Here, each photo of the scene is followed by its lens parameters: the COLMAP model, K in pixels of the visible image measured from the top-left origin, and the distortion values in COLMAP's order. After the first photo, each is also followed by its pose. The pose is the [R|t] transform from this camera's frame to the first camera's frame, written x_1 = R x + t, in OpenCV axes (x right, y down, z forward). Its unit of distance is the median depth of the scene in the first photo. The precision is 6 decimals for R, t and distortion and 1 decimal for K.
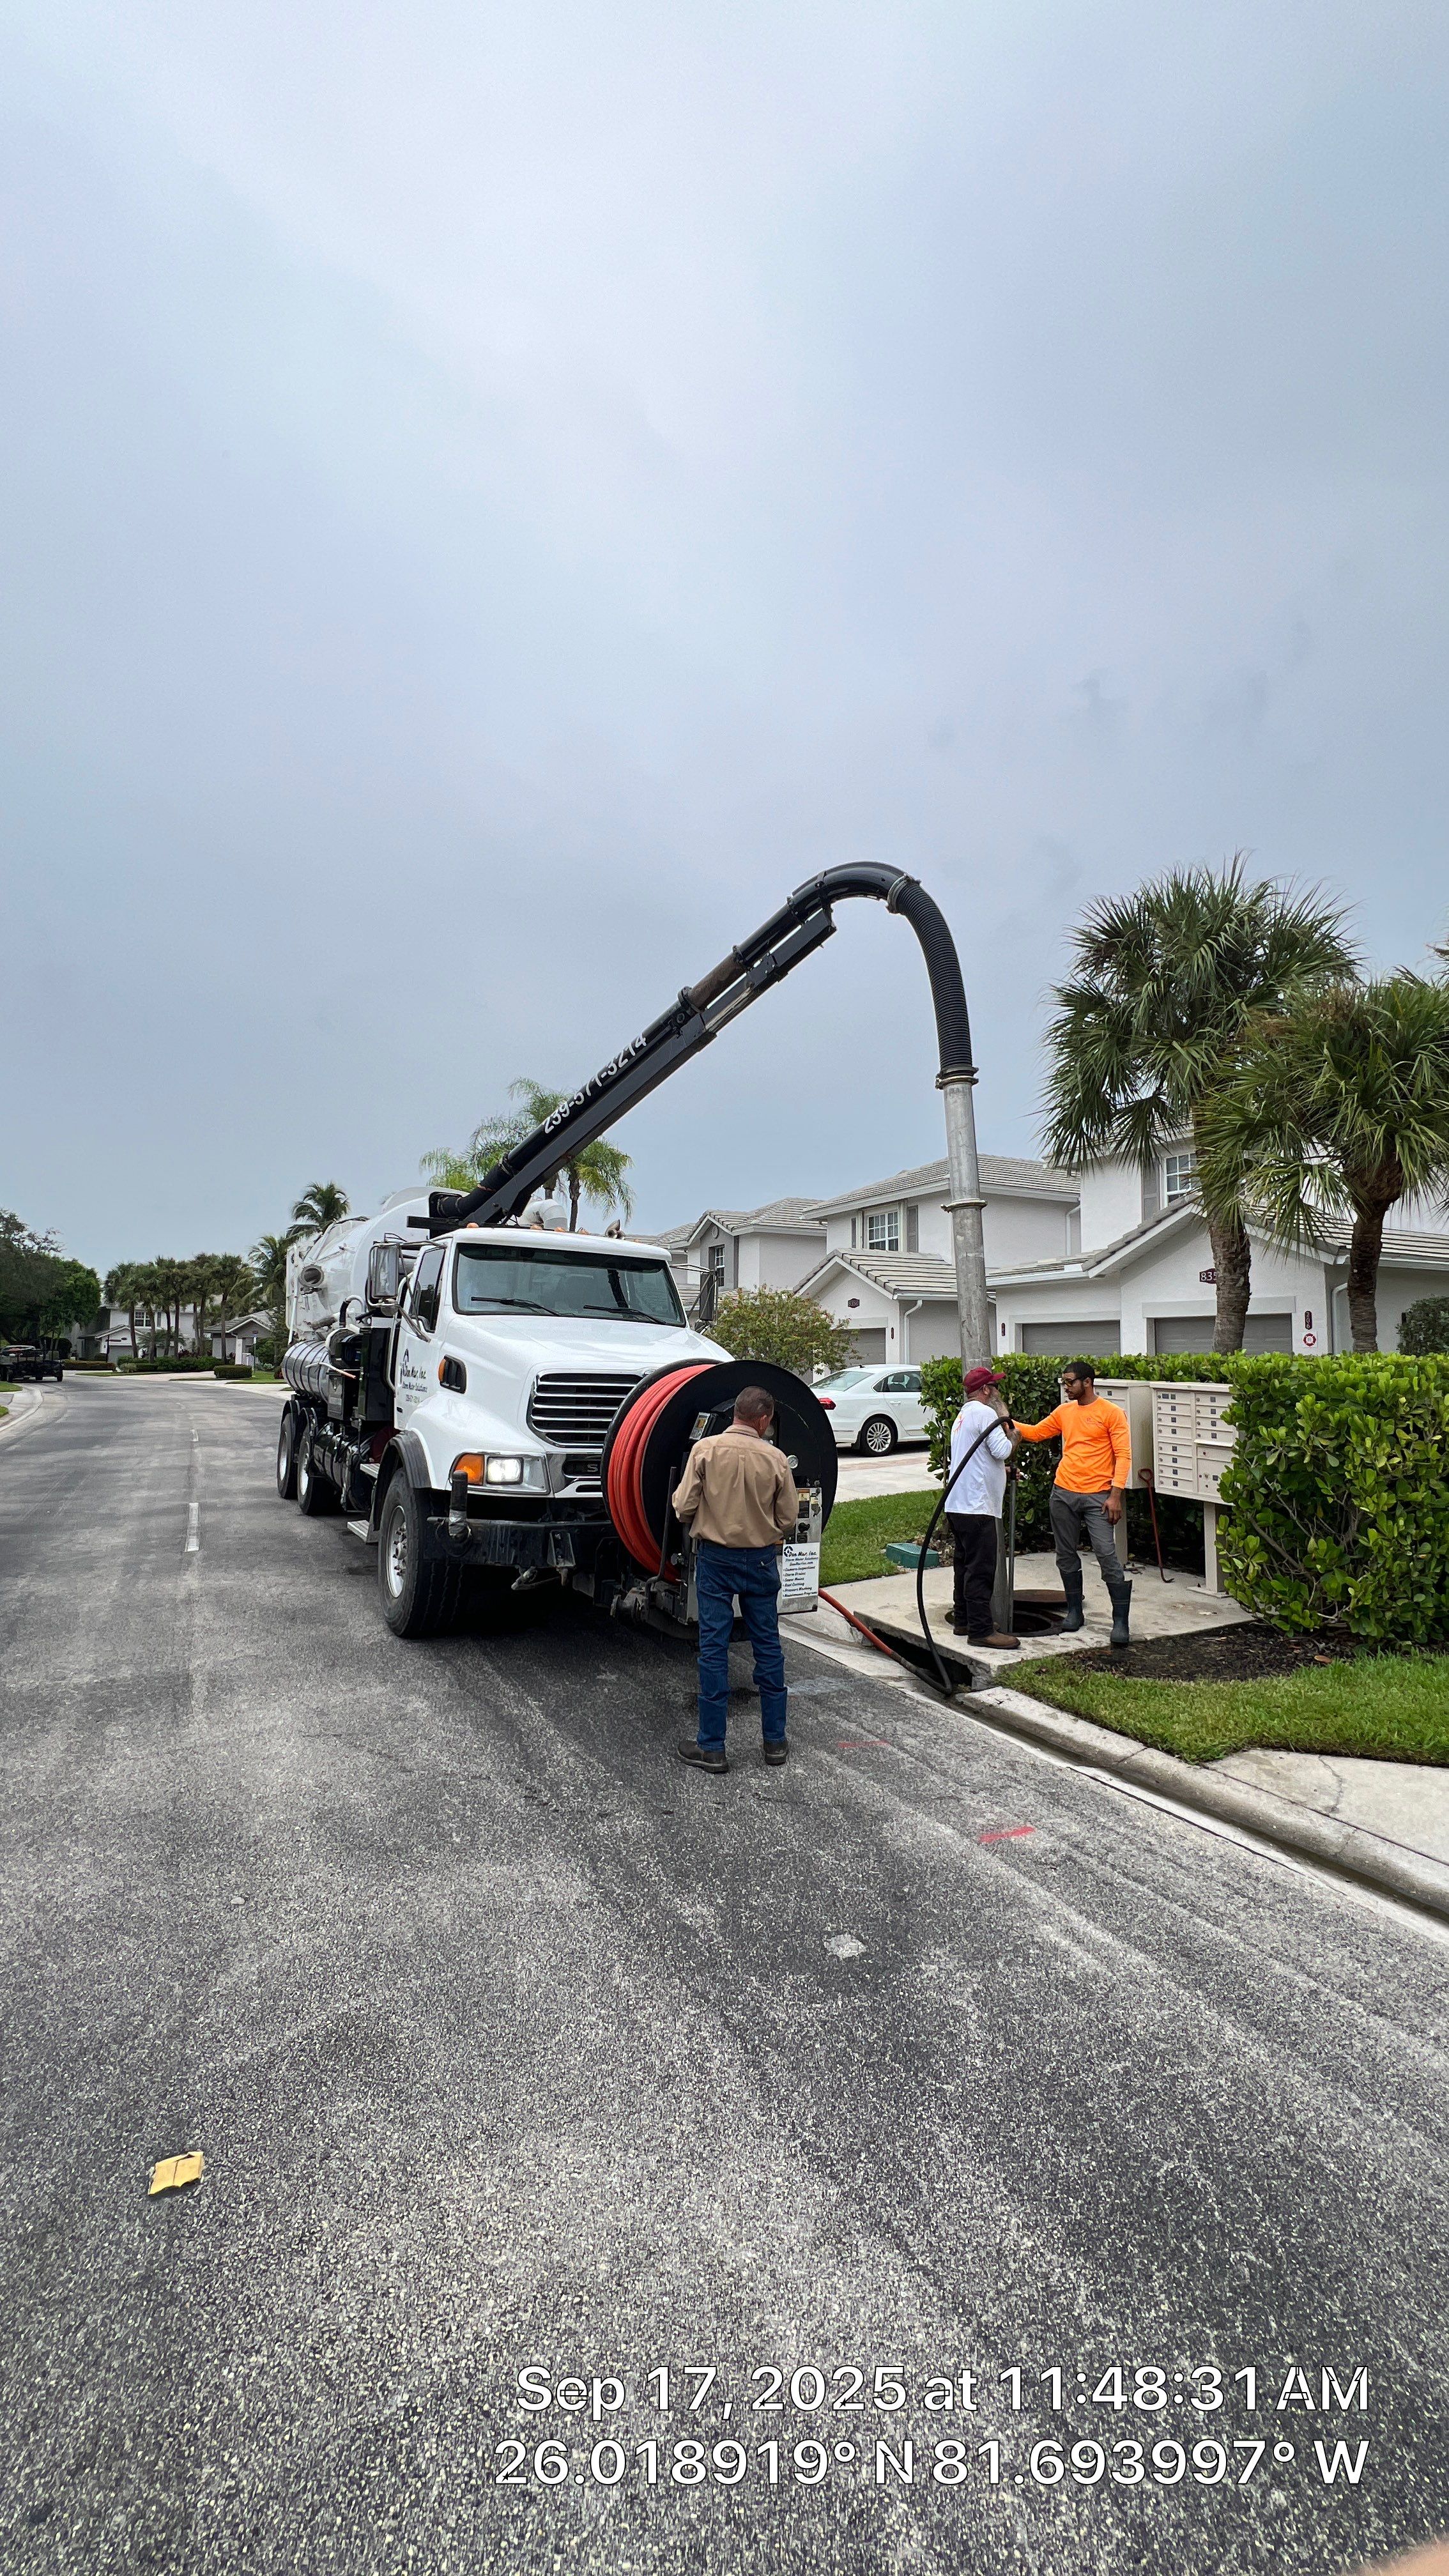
lens RADIAL K [[1029.1, 0, 724.5], [0, 1029.1, 1288.0], [0, 0, 1]] dist [-0.000474, 0.000334]
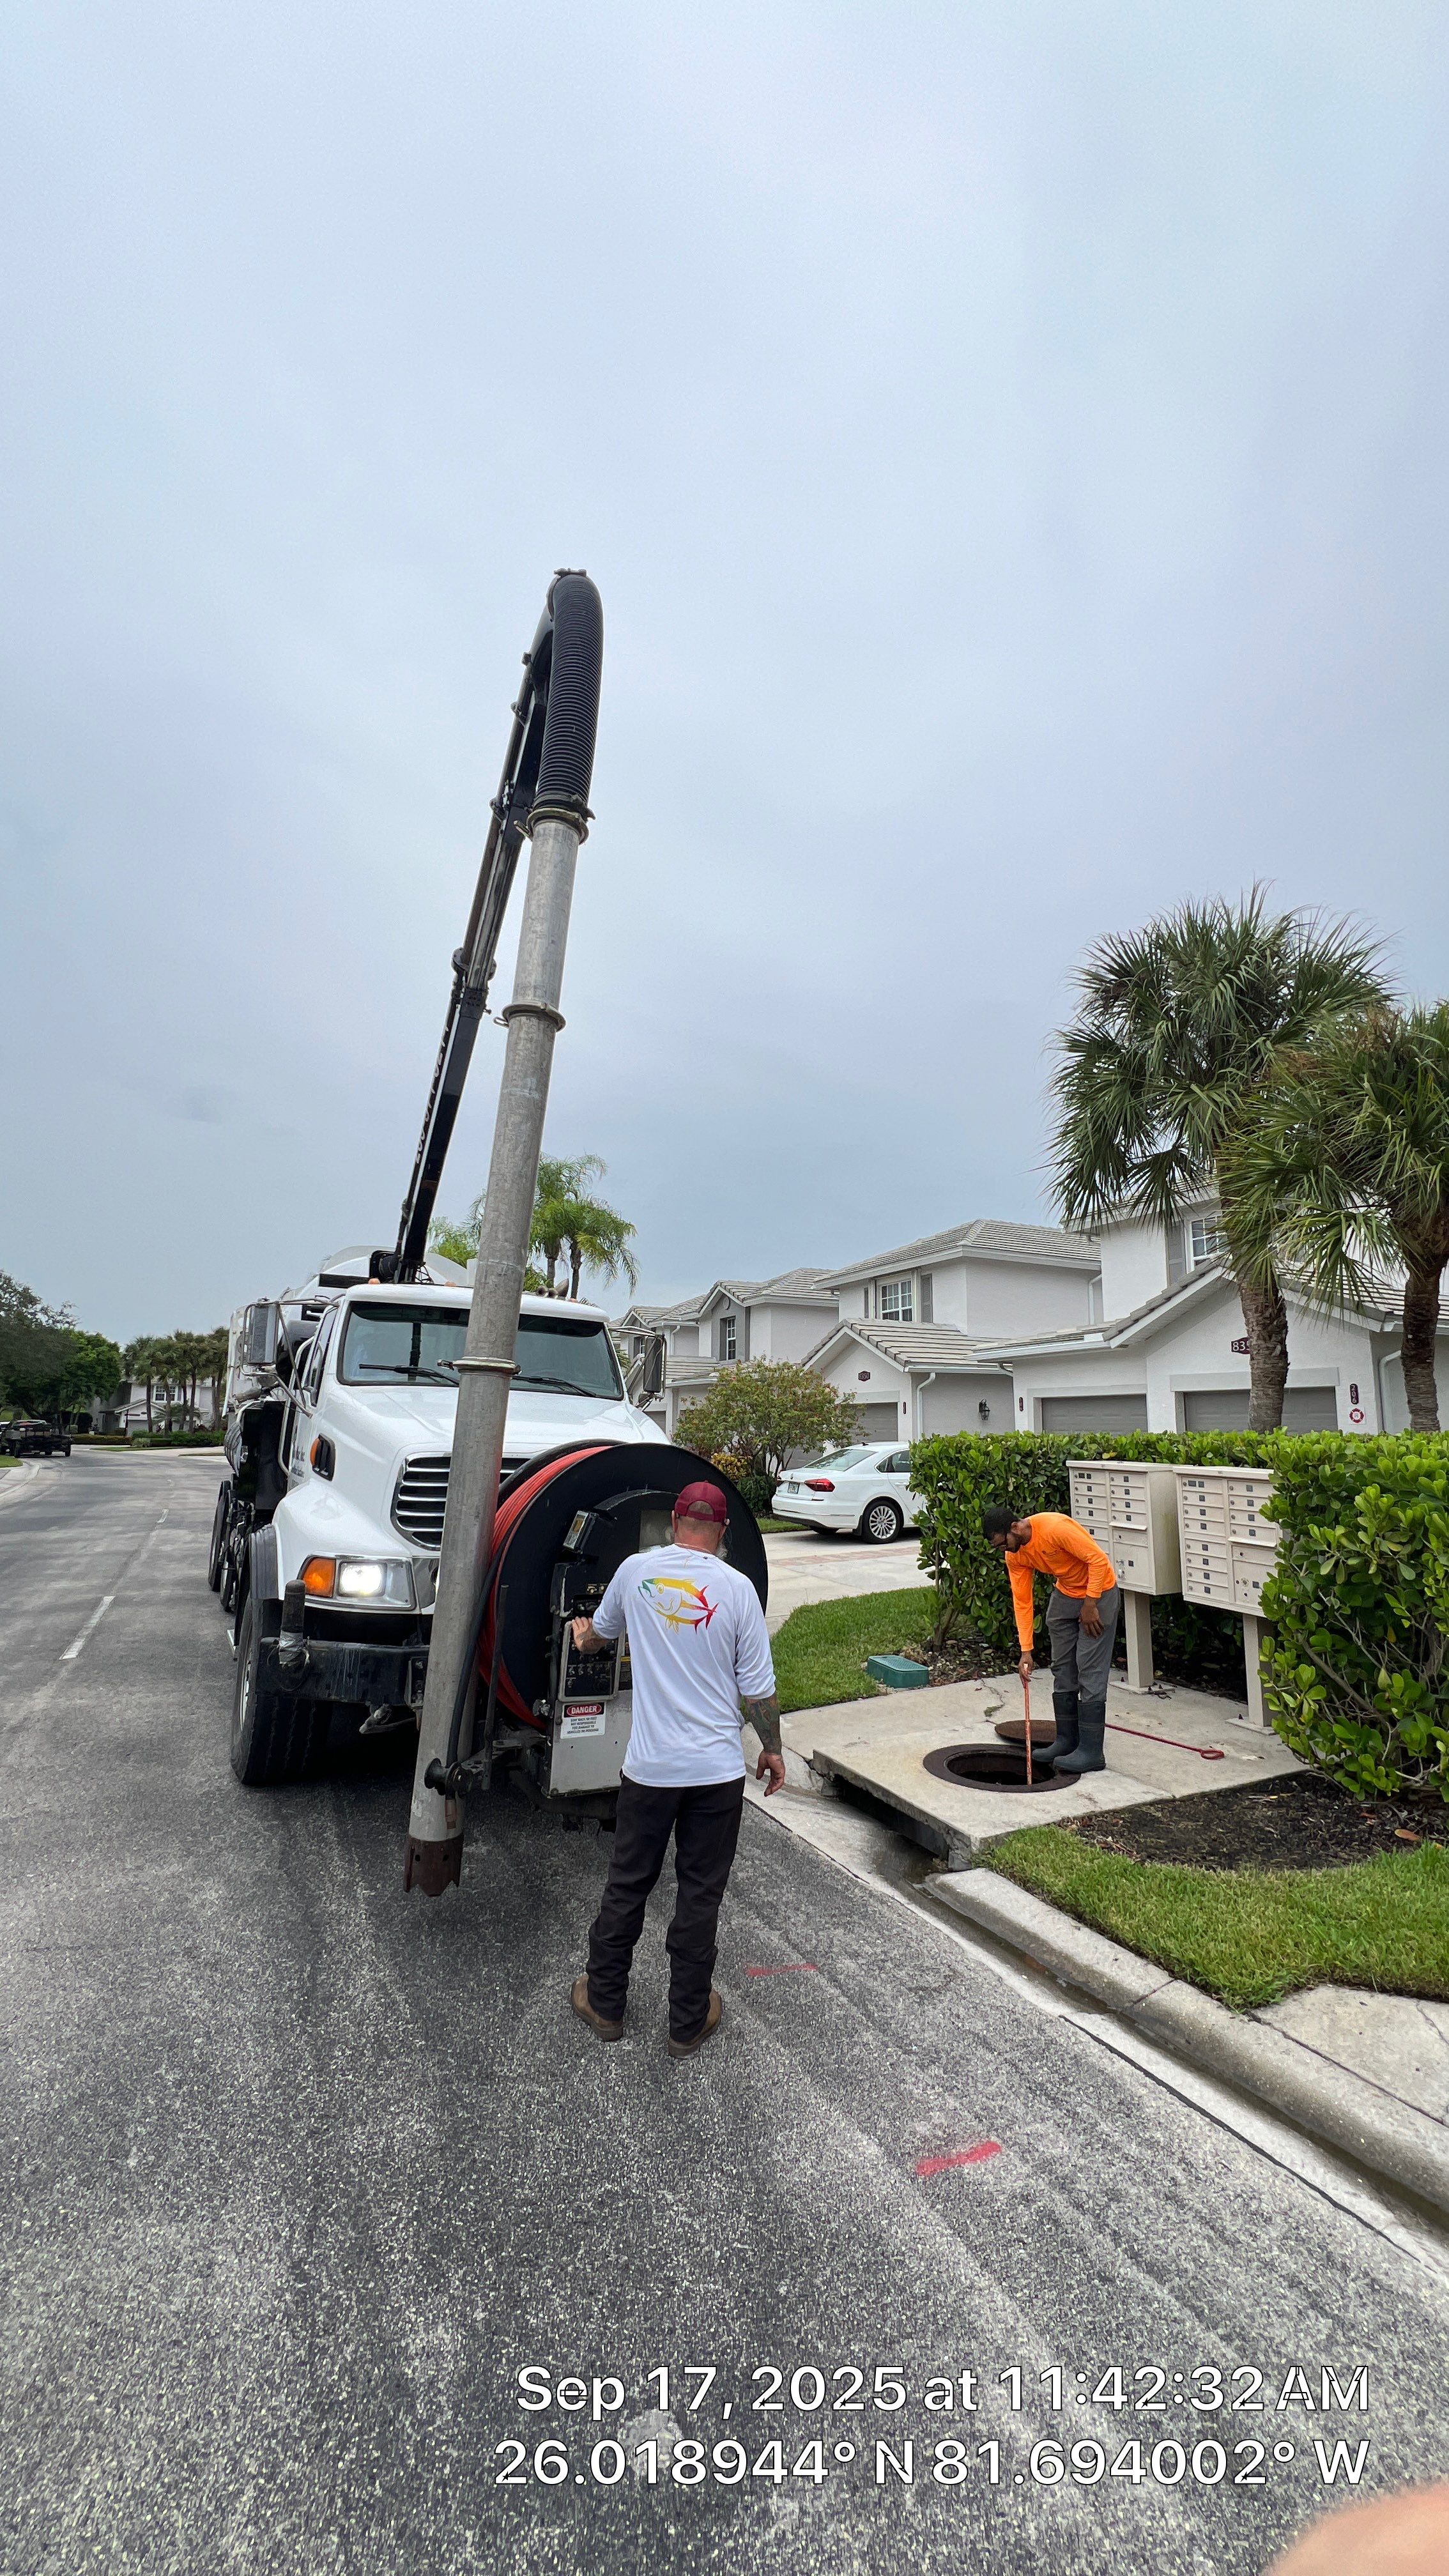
lens RADIAL K [[1029.1, 0, 724.5], [0, 1029.1, 1288.0], [0, 0, 1]] dist [-0.000474, 0.000334]
pose [[0.999652, -0.002163, -0.026297, 0.058217], [0.000261, 0.997397, -0.072107, 0.005501], [0.026384, 0.072075, 0.997050, 0.118550]]
